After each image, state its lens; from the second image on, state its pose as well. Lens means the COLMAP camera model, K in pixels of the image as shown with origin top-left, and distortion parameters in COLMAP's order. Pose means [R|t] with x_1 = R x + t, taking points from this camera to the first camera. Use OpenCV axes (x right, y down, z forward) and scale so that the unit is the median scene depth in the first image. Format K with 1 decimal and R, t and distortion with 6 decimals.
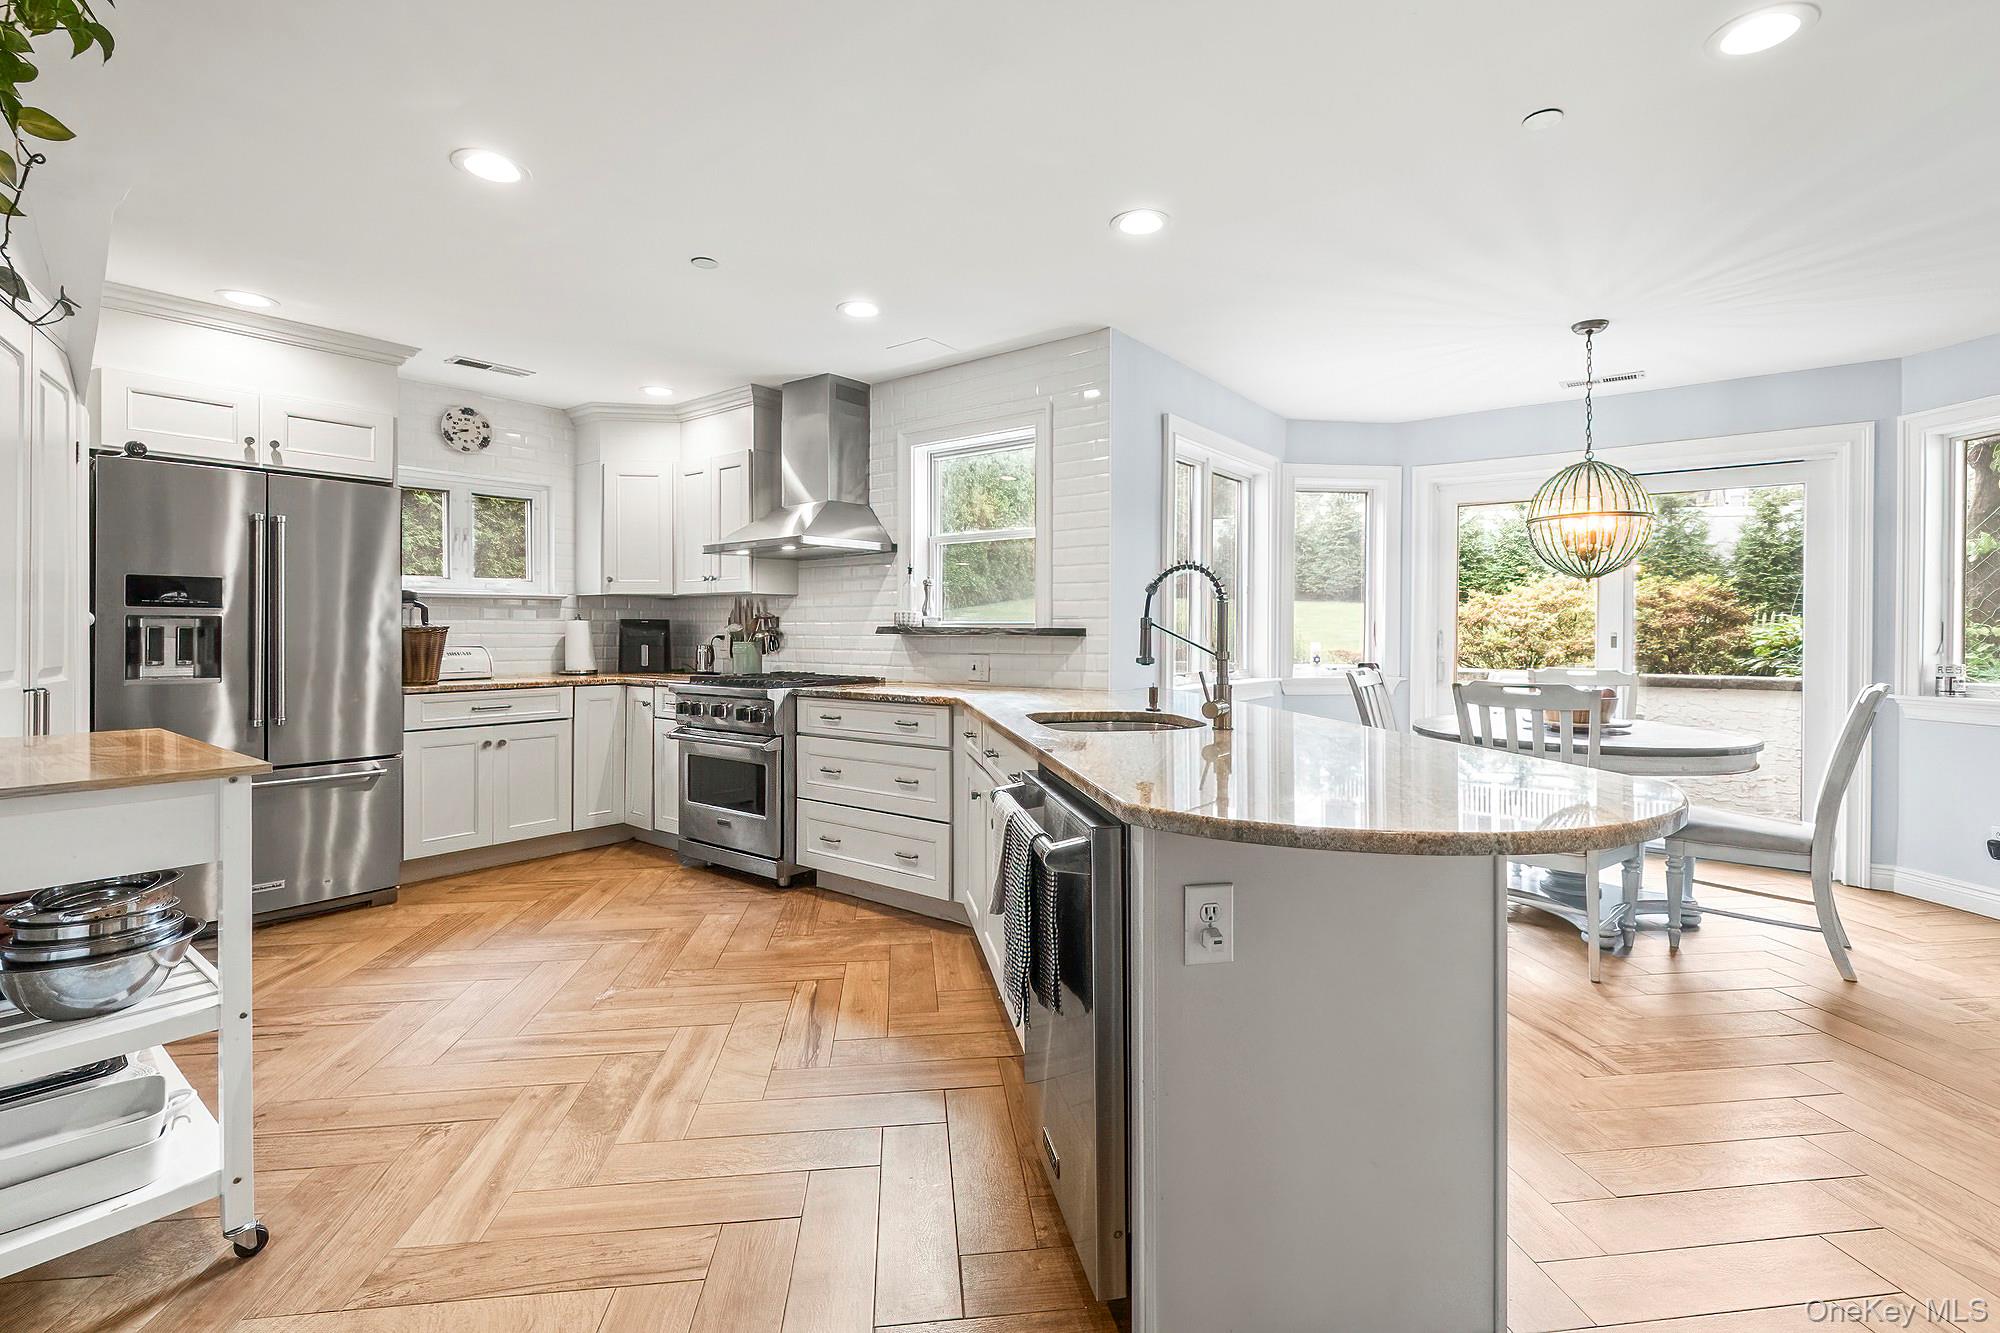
lens RADIAL K [[880.0, 0, 1009.2], [0, 880.0, 636.3], [0, 0, 1]] dist [0.002053, 0.000726]
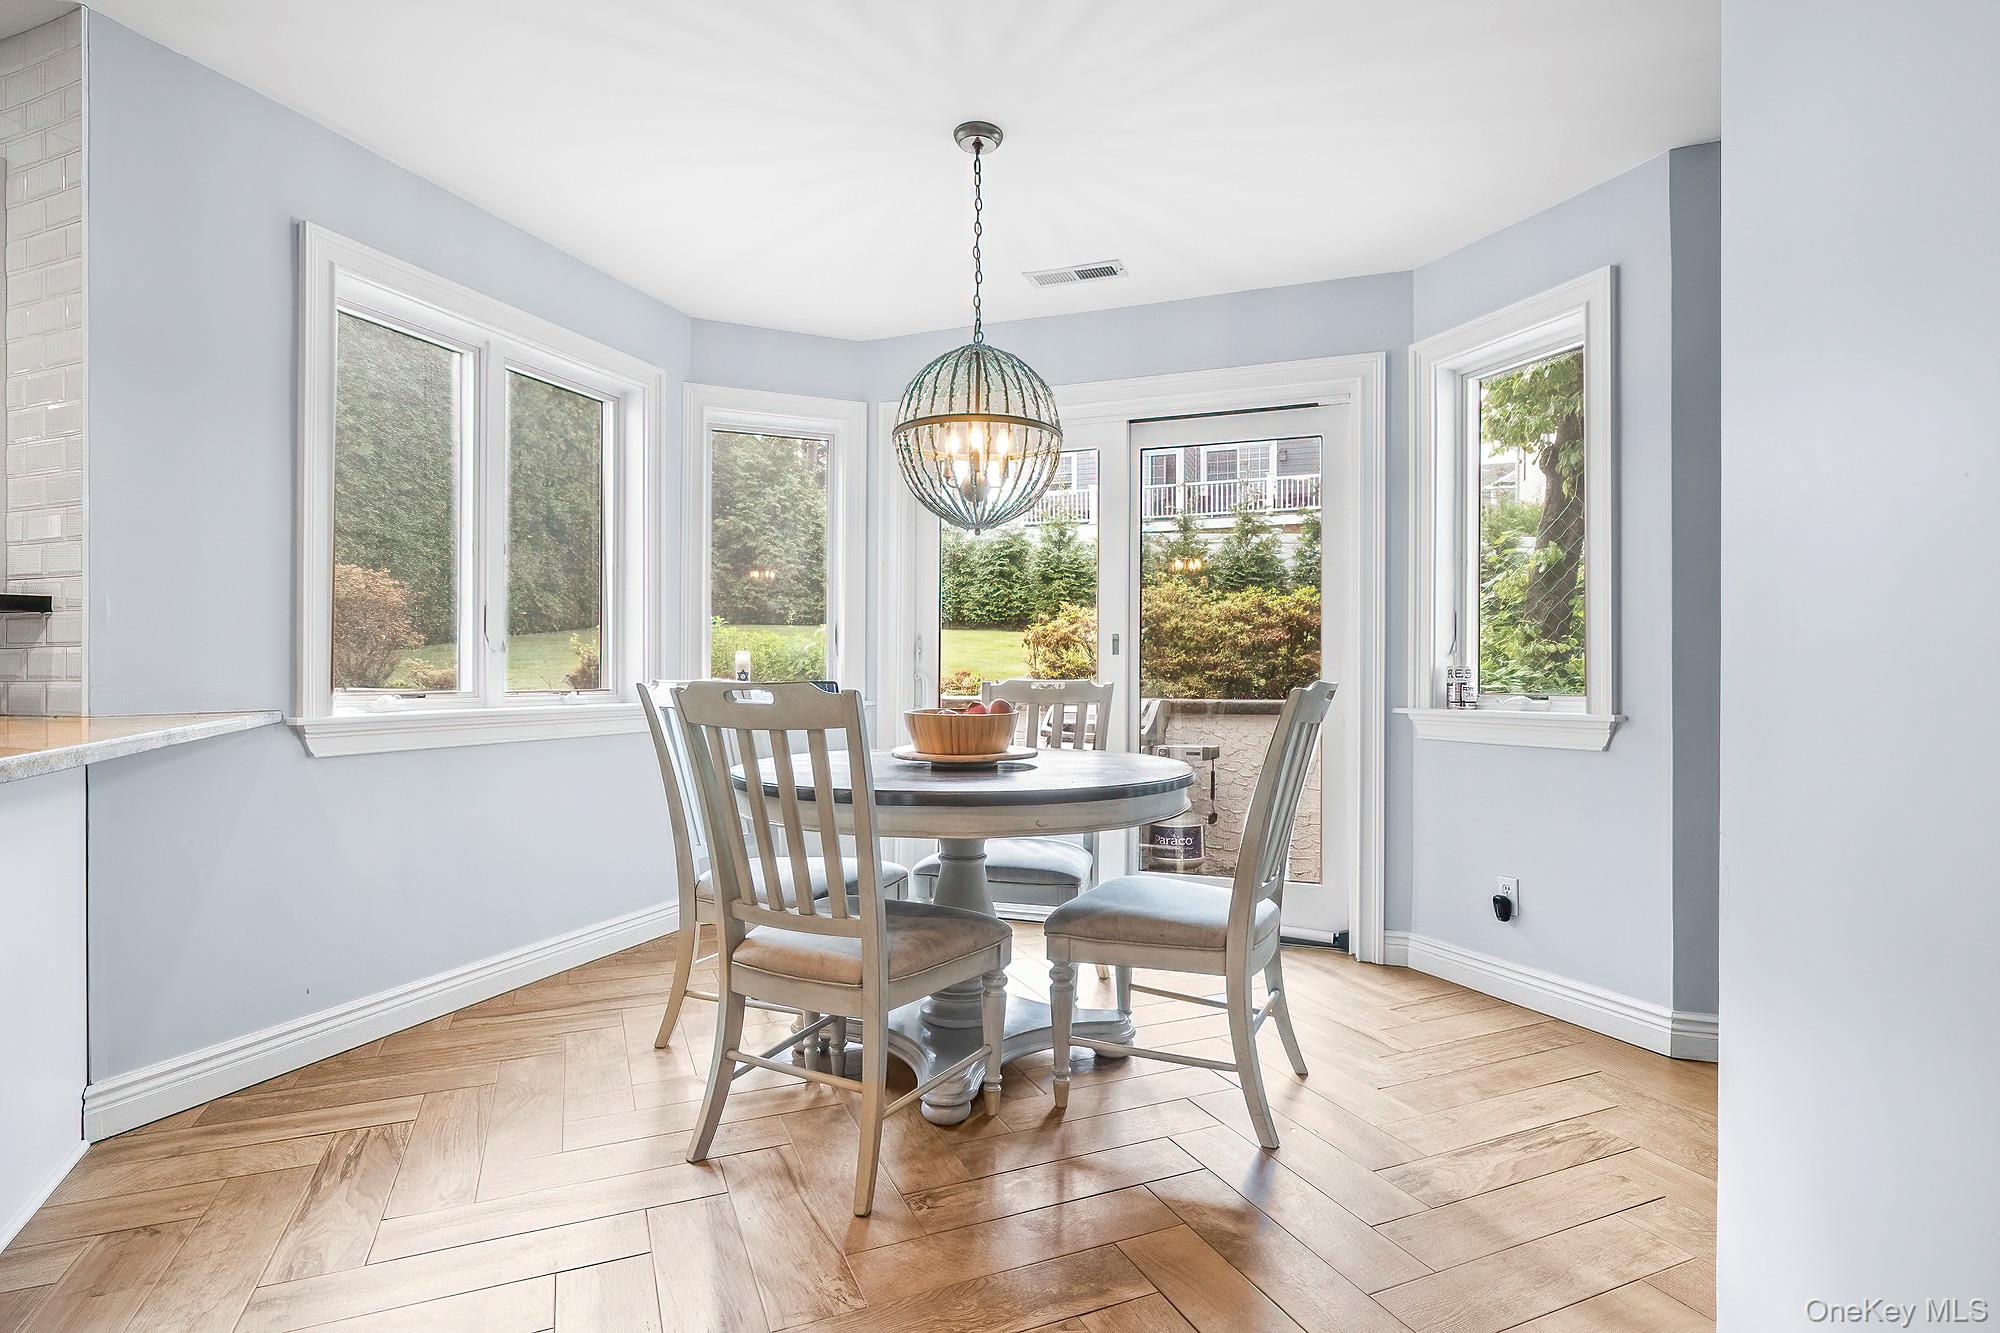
lens RADIAL K [[981.2, 0, 998.6], [0, 981.2, 678.7], [0, 0, 1]] dist [-0.002257, -0.000477]
pose [[0.961376, -0.004978, 0.275192, 0.431121], [0.005993, 0.999978, -0.002845, 0.040674], [-0.275172, 0.004384, 0.961385, 0.283535]]
